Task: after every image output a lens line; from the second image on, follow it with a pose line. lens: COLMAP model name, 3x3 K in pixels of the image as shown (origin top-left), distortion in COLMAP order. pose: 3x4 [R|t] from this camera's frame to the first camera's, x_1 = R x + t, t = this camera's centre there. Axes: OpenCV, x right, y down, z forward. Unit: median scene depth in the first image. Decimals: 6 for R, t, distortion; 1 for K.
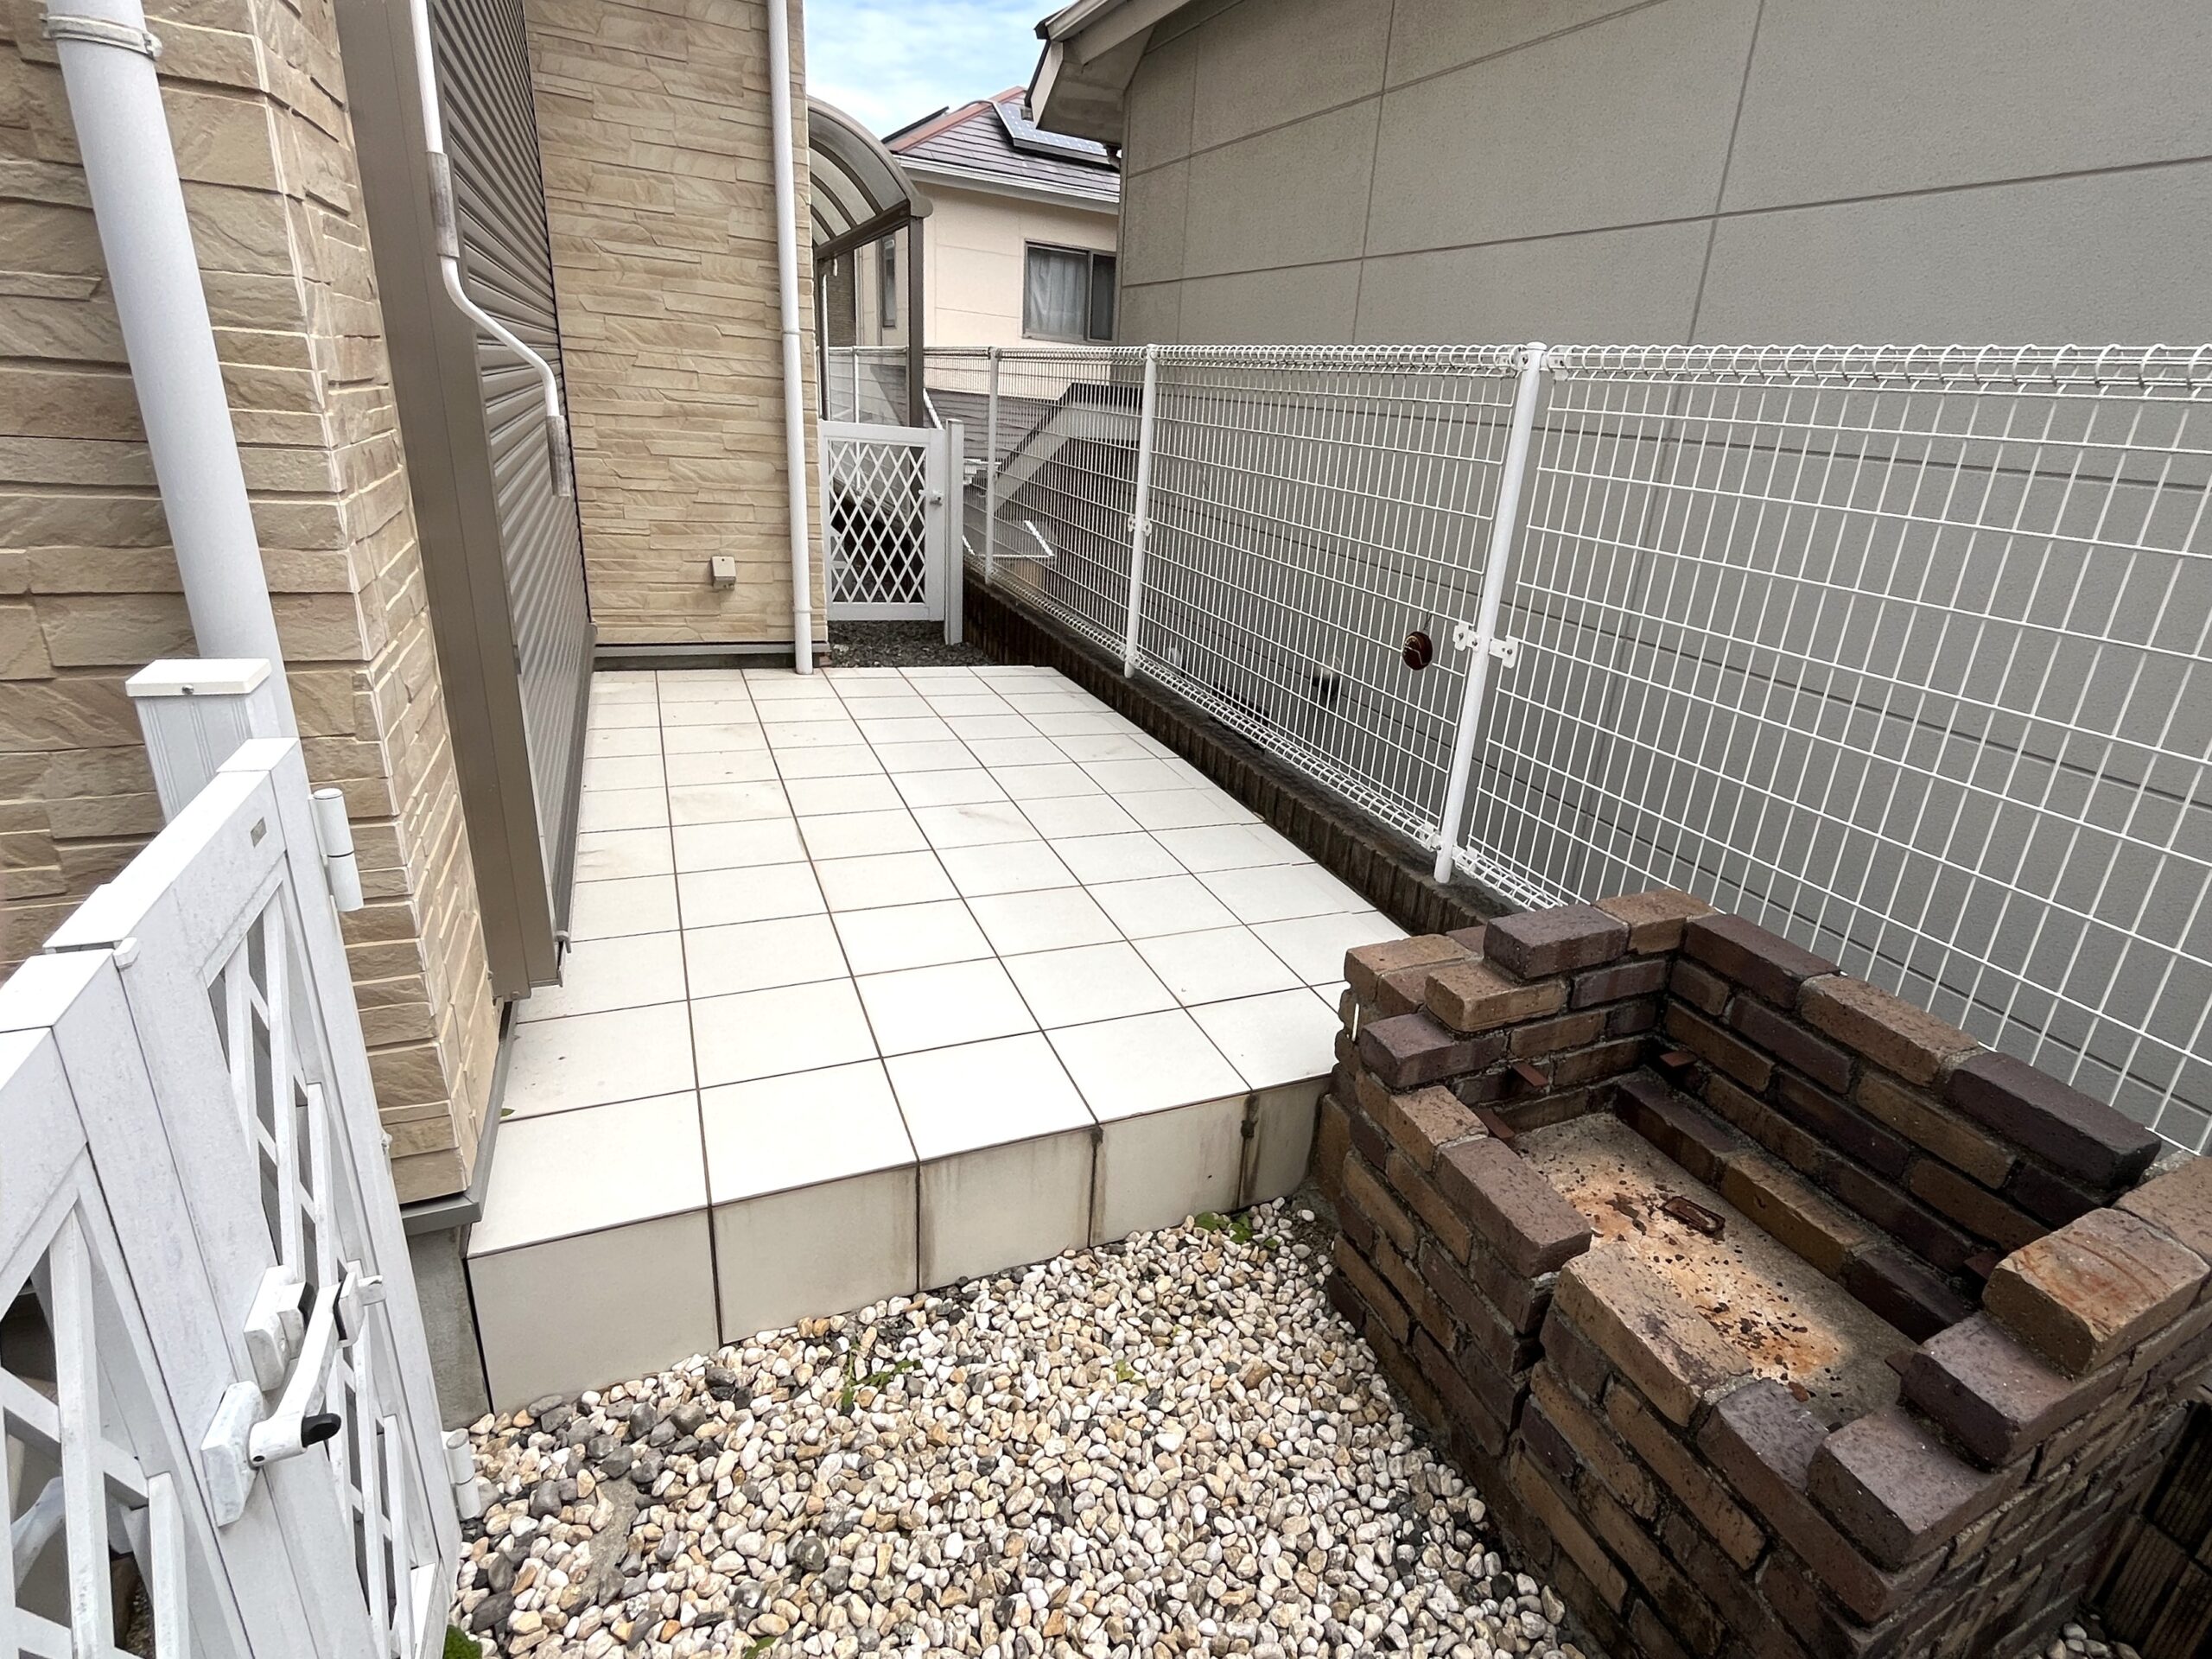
lens RADIAL K [[1095.0, 0, 1112.8], [0, 1095.0, 809.4], [0, 0, 1]] dist [-0.000863, -0.000843]
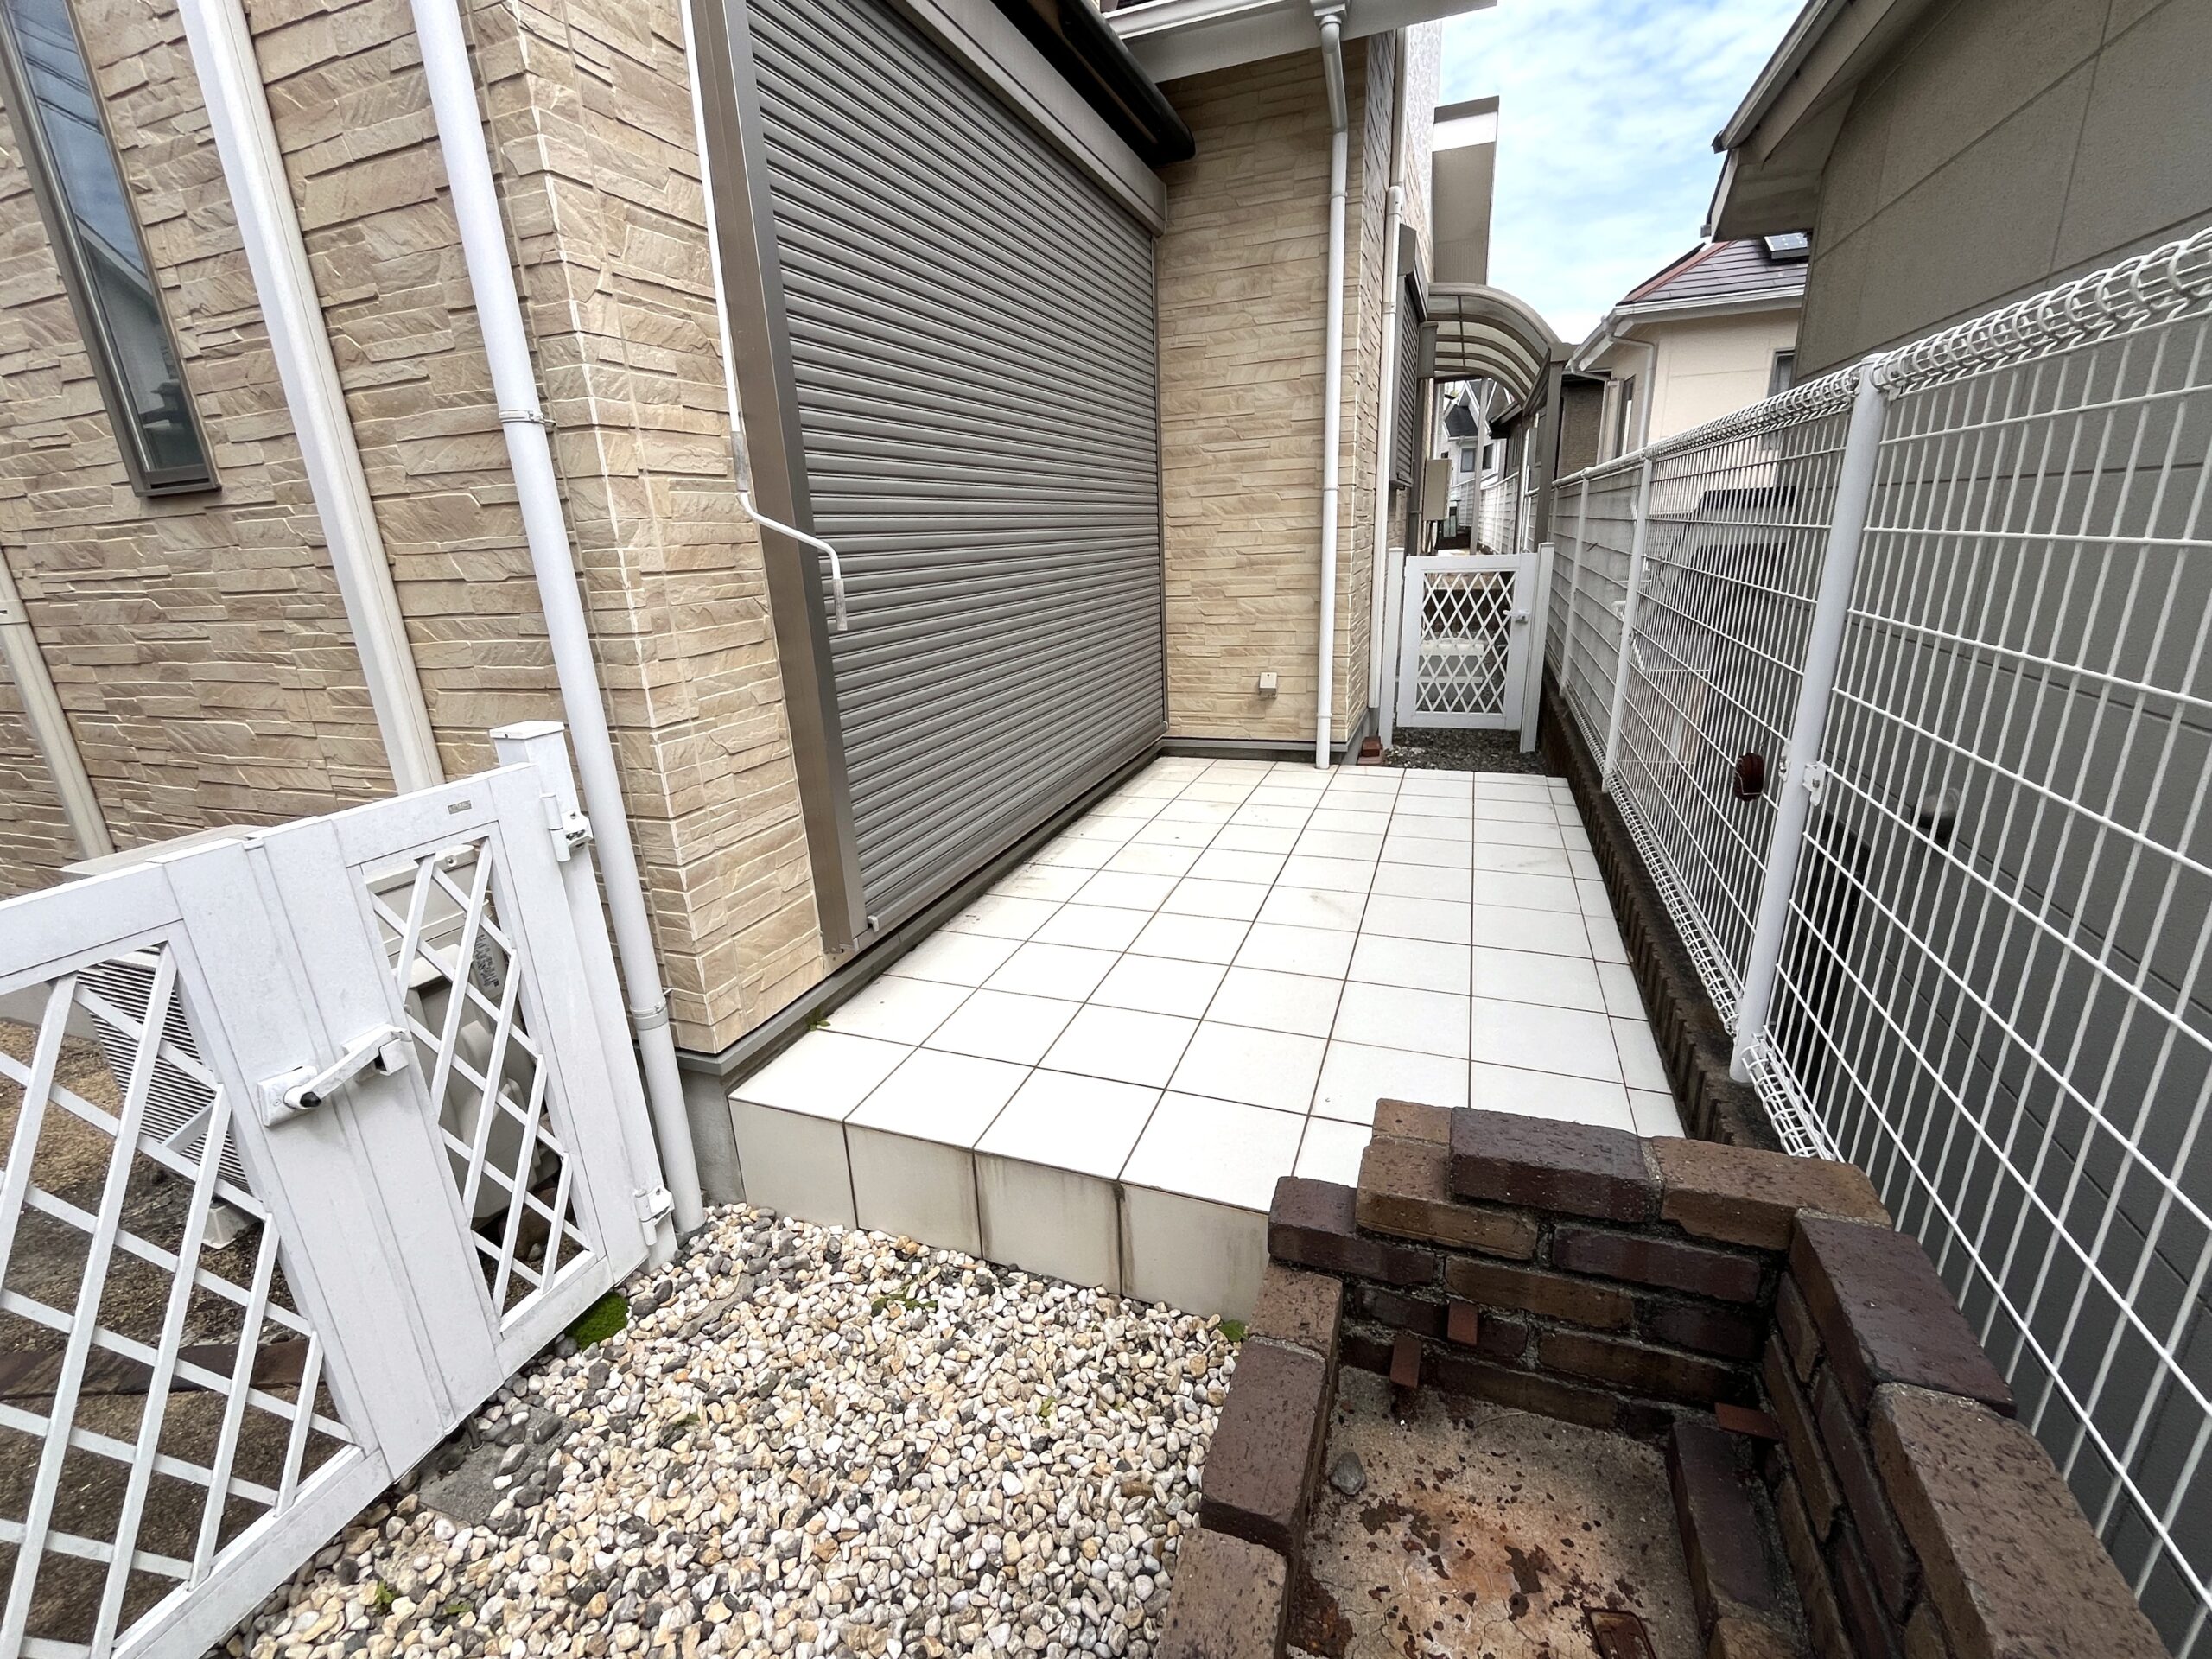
lens RADIAL K [[899.3, 0, 1106.0], [0, 899.3, 829.5], [0, 0, 1]] dist [-0.001902, -0.000329]
pose [[0.705458, 0.108769, -0.700356, 0.394194], [-0.149924, 0.988694, 0.002533, -0.039790], [0.692714, 0.103213, 0.713789, 0.225545]]
